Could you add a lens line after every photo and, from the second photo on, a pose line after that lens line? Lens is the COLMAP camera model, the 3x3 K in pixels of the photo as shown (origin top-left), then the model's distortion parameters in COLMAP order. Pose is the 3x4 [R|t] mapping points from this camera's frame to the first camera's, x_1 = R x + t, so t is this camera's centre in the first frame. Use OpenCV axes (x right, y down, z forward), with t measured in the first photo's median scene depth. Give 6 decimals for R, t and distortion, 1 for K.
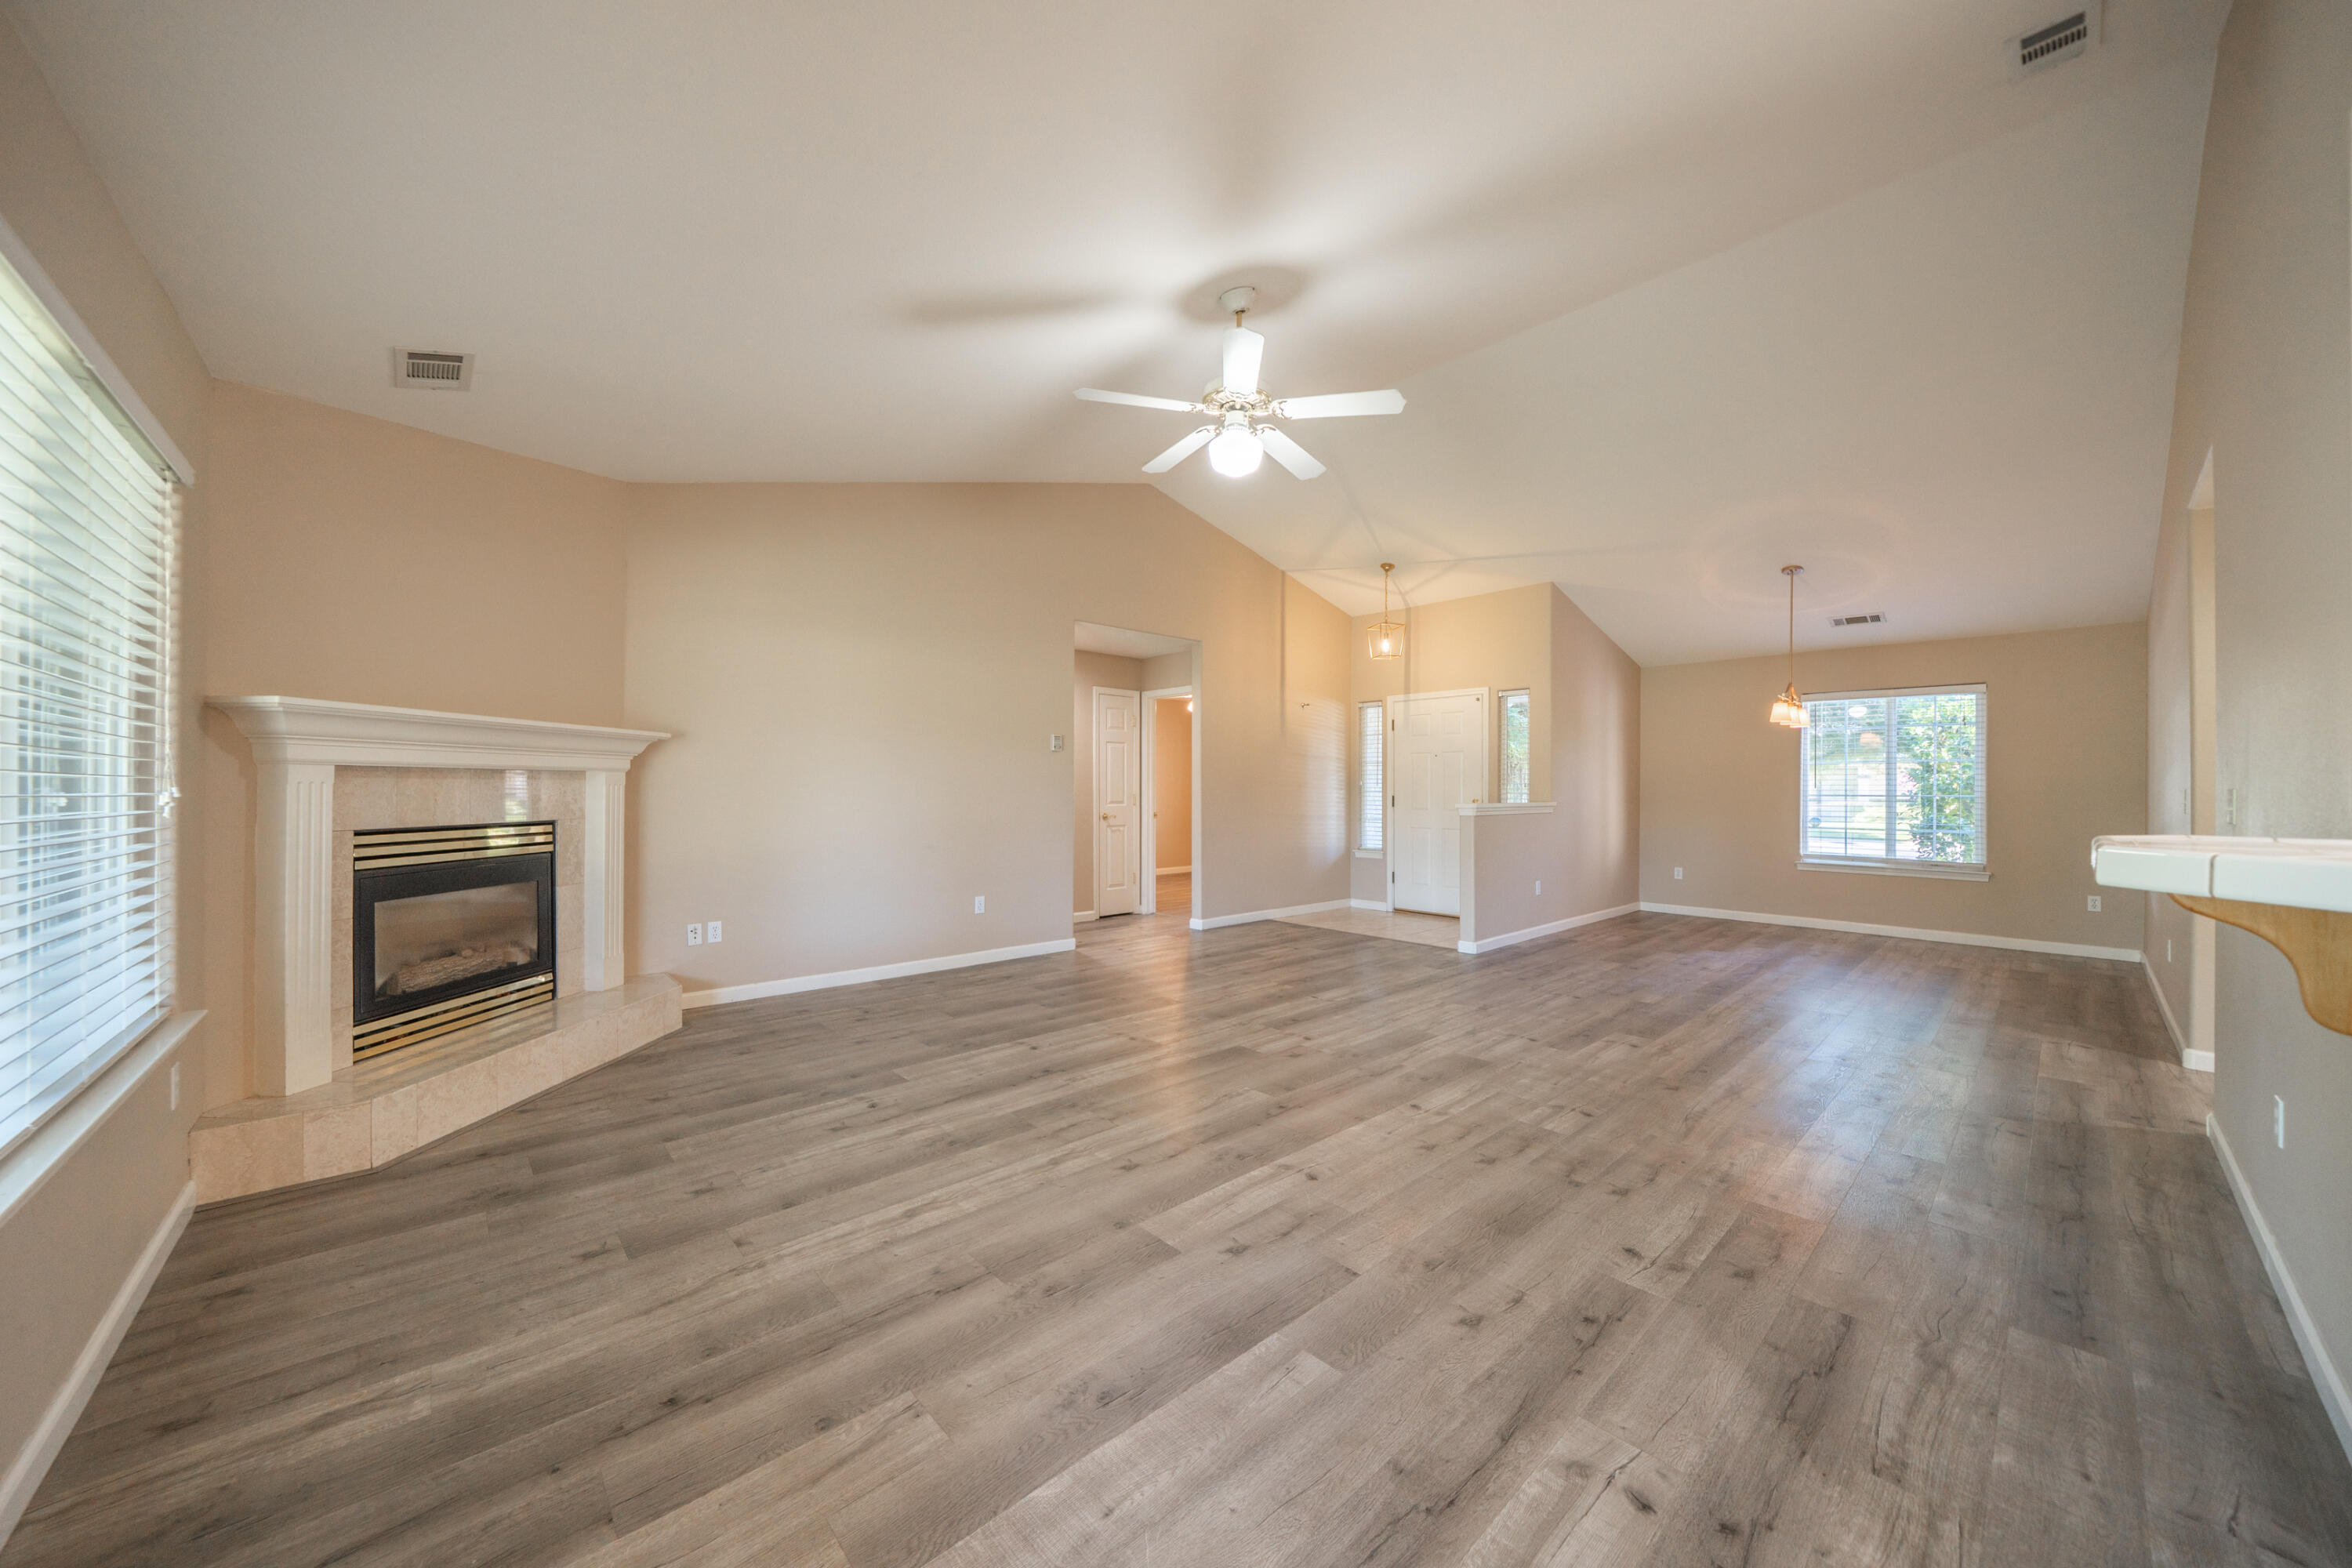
lens RADIAL K [[814.9, 0, 1153.5], [0, 814.9, 757.4], [0, 0, 1]] dist [-0.014093, 0.000811]
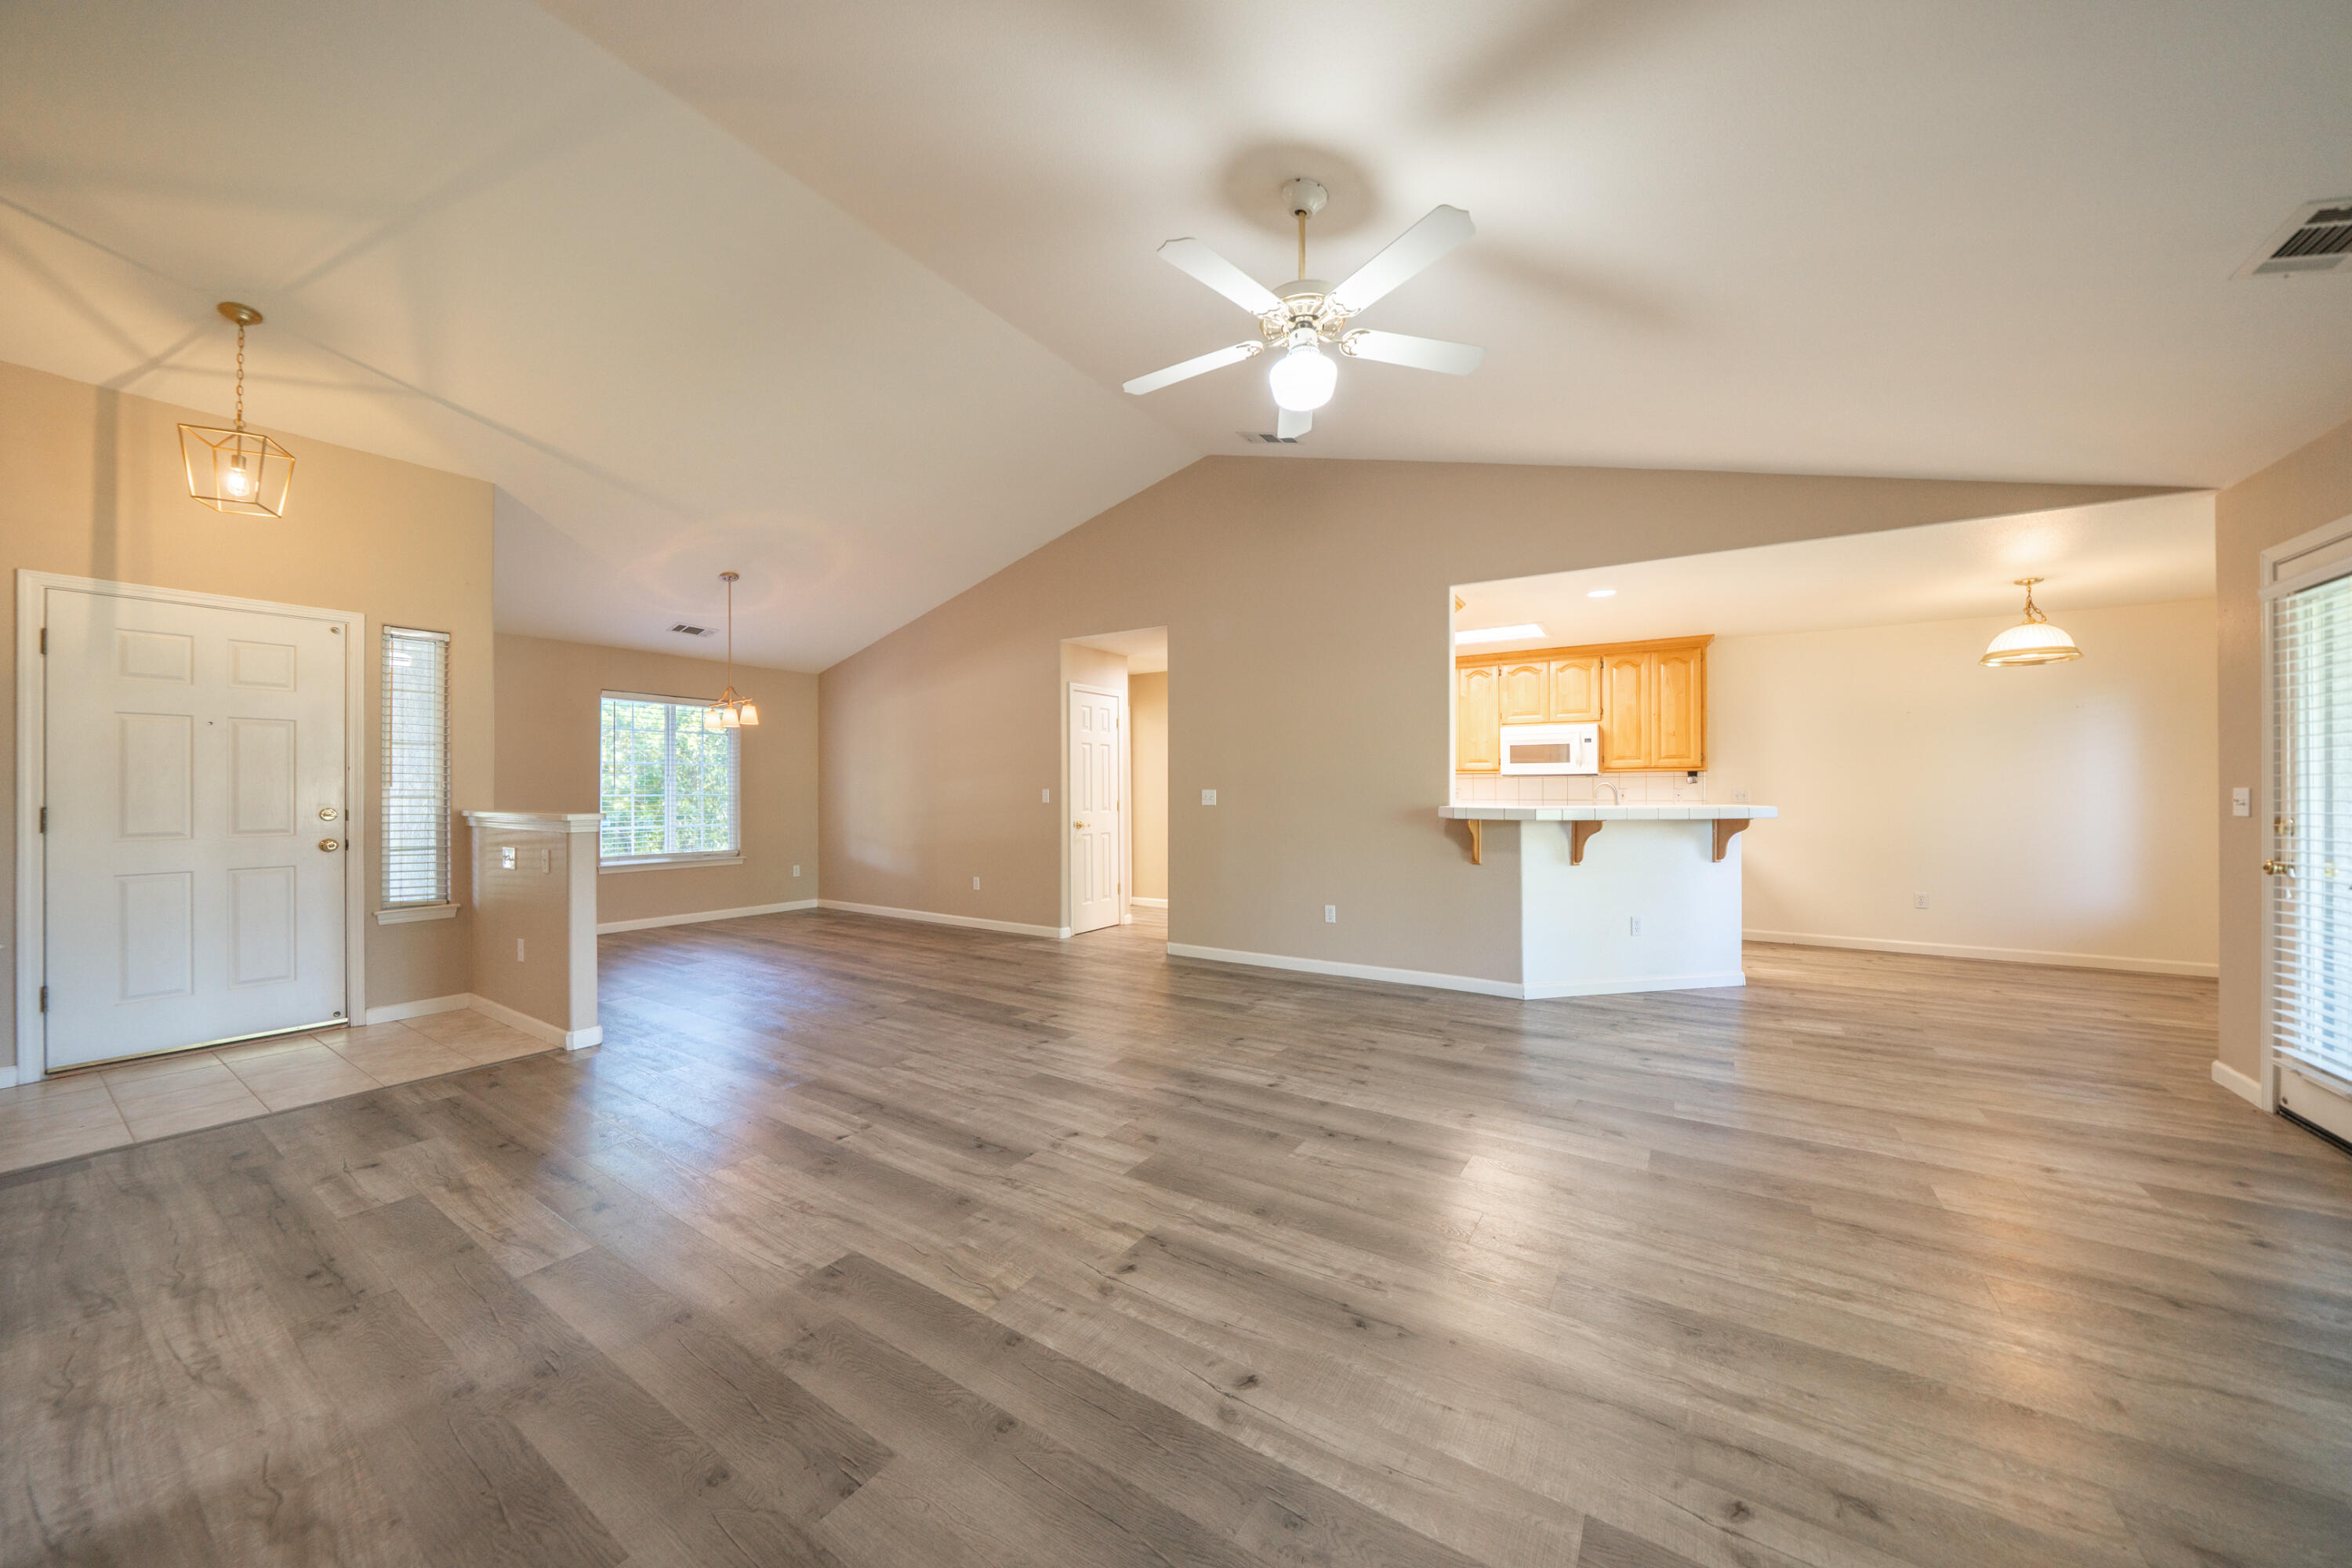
lens RADIAL K [[814.9, 0, 1174.0], [0, 814.9, 776.6], [0, 0, 1]] dist [-0.014093, 0.000811]
pose [[-0.270009, 0.012213, 0.962780, -0.500687], [-0.037405, 0.999032, -0.023163, 0.035626], [-0.962131, -0.042267, -0.269291, 1.040025]]
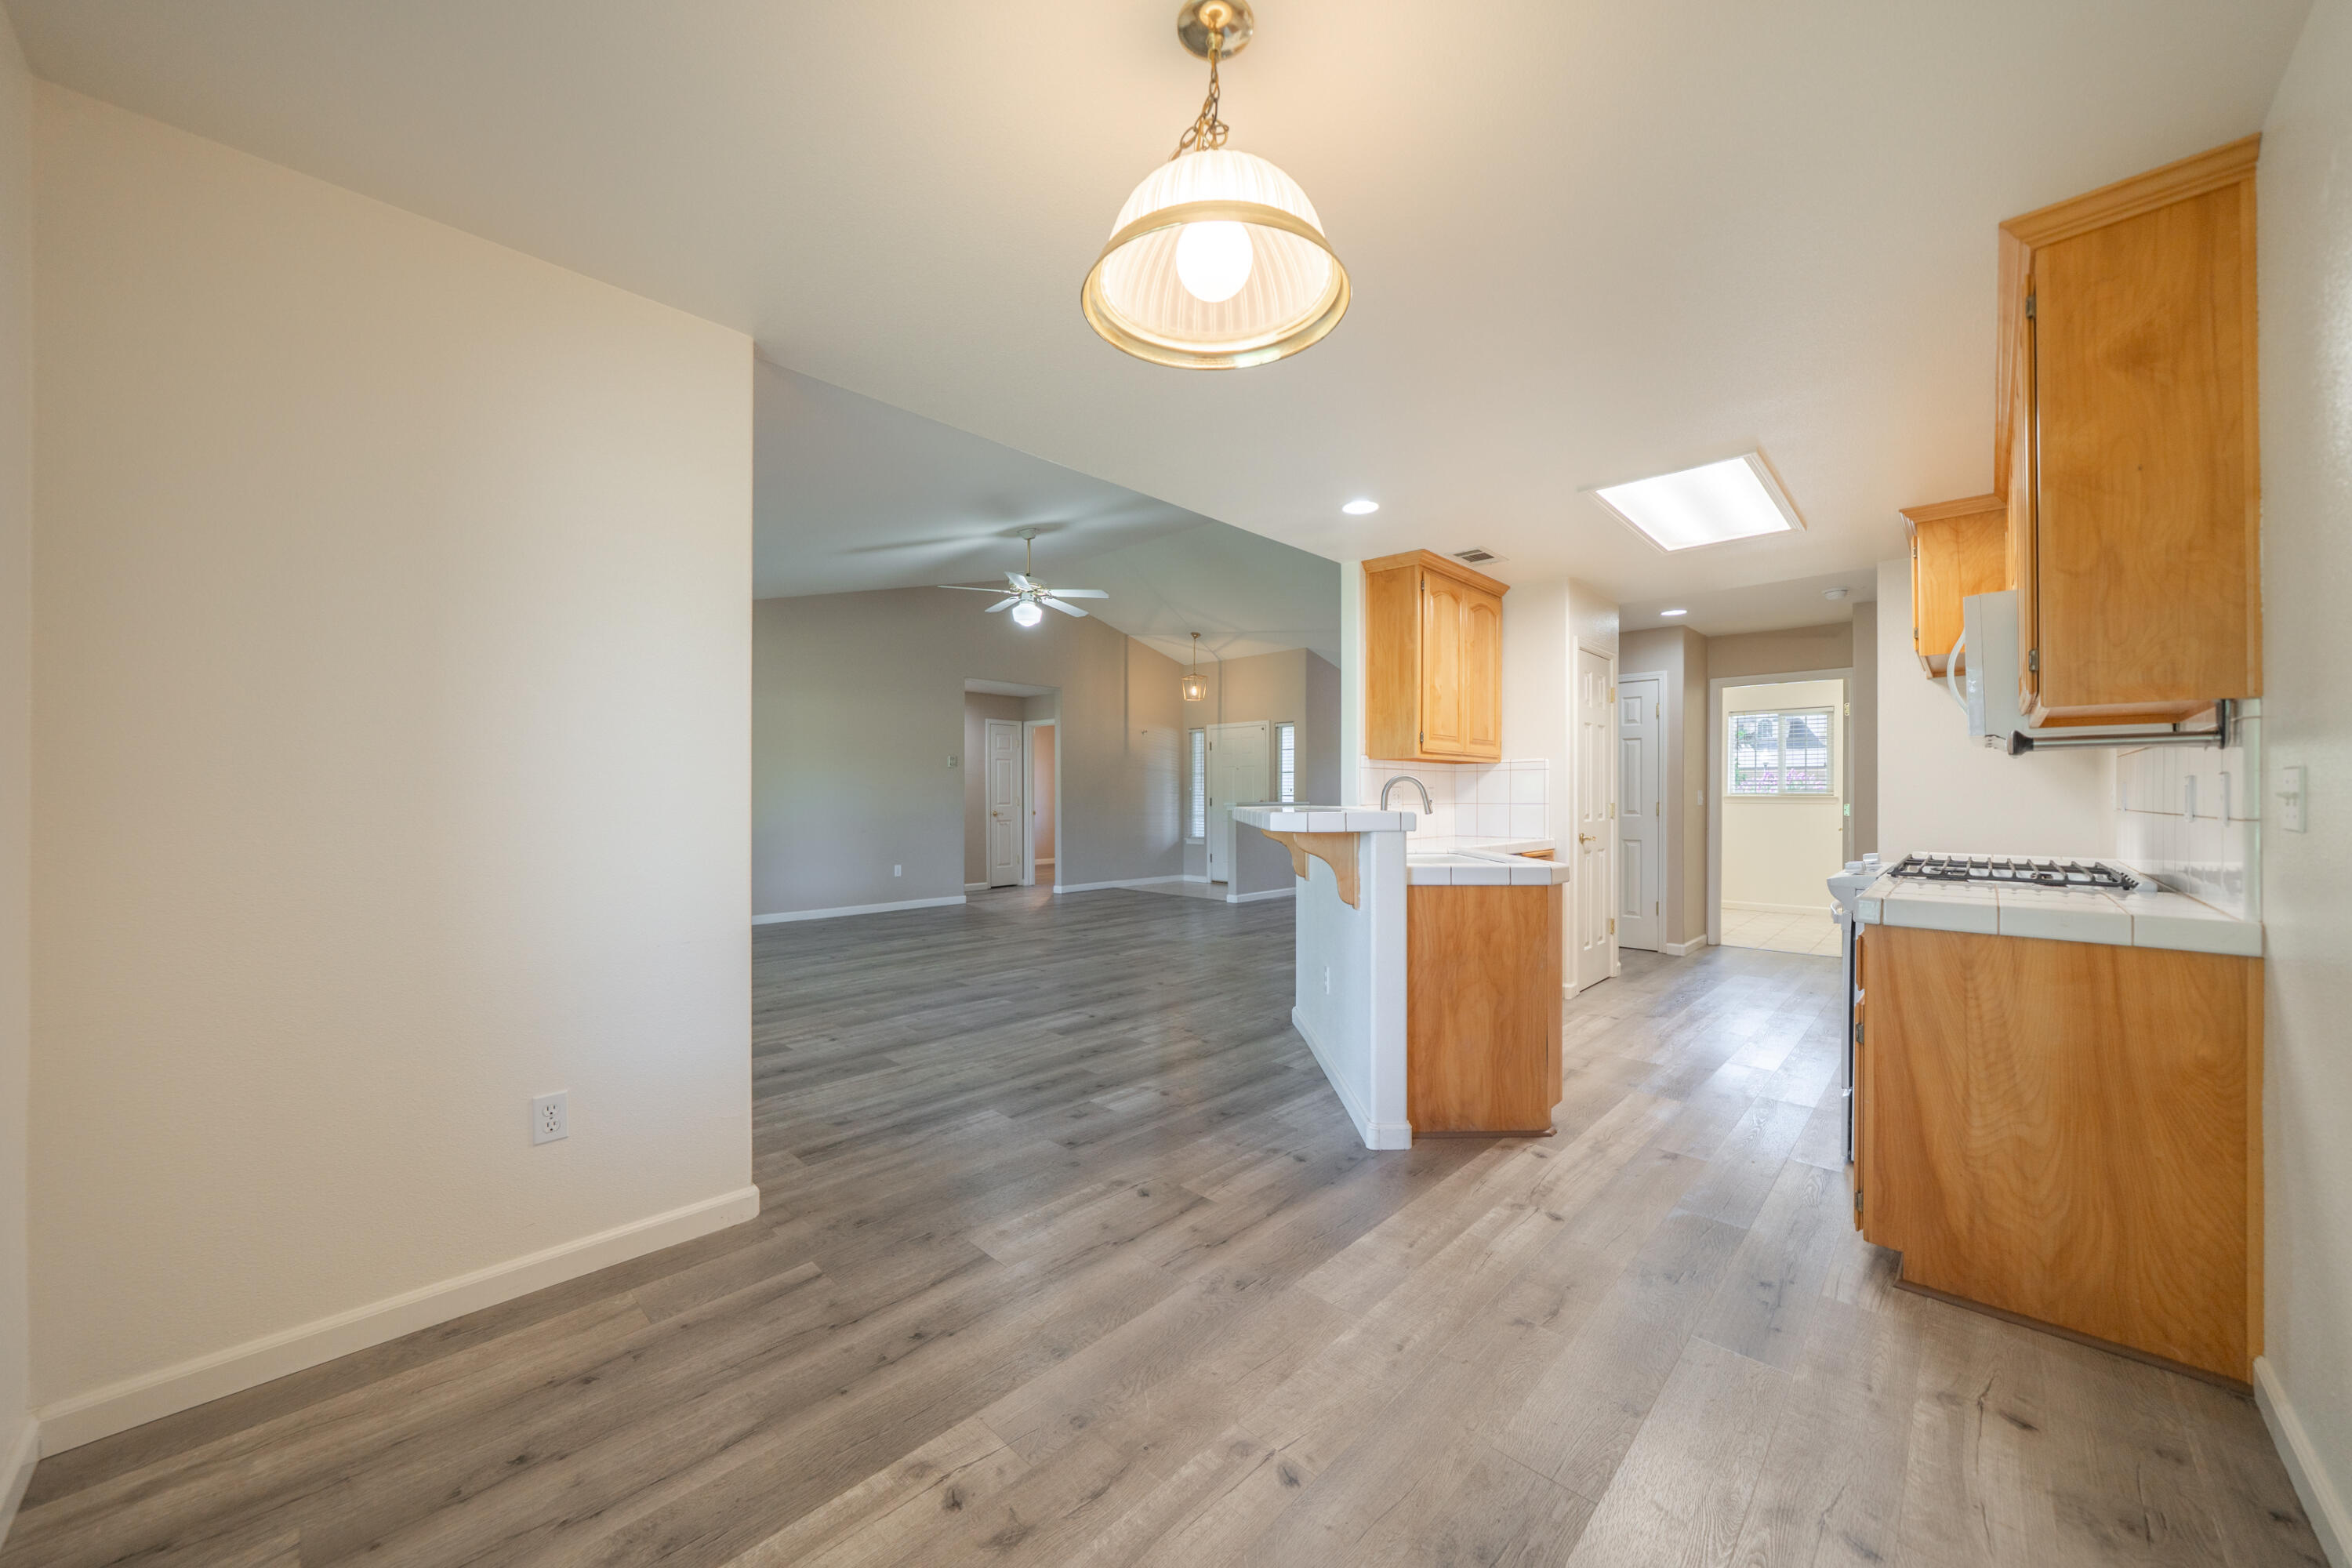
lens RADIAL K [[842.4, 0, 1173.4], [0, 842.4, 801.1], [0, 0, 1]] dist [-0.019805, -0.000047]
pose [[0.996665, -0.003508, 0.081523, 0.218938], [-0.000250, 0.998939, 0.046052, -0.024710], [-0.081598, -0.045919, 0.995607, -0.755640]]
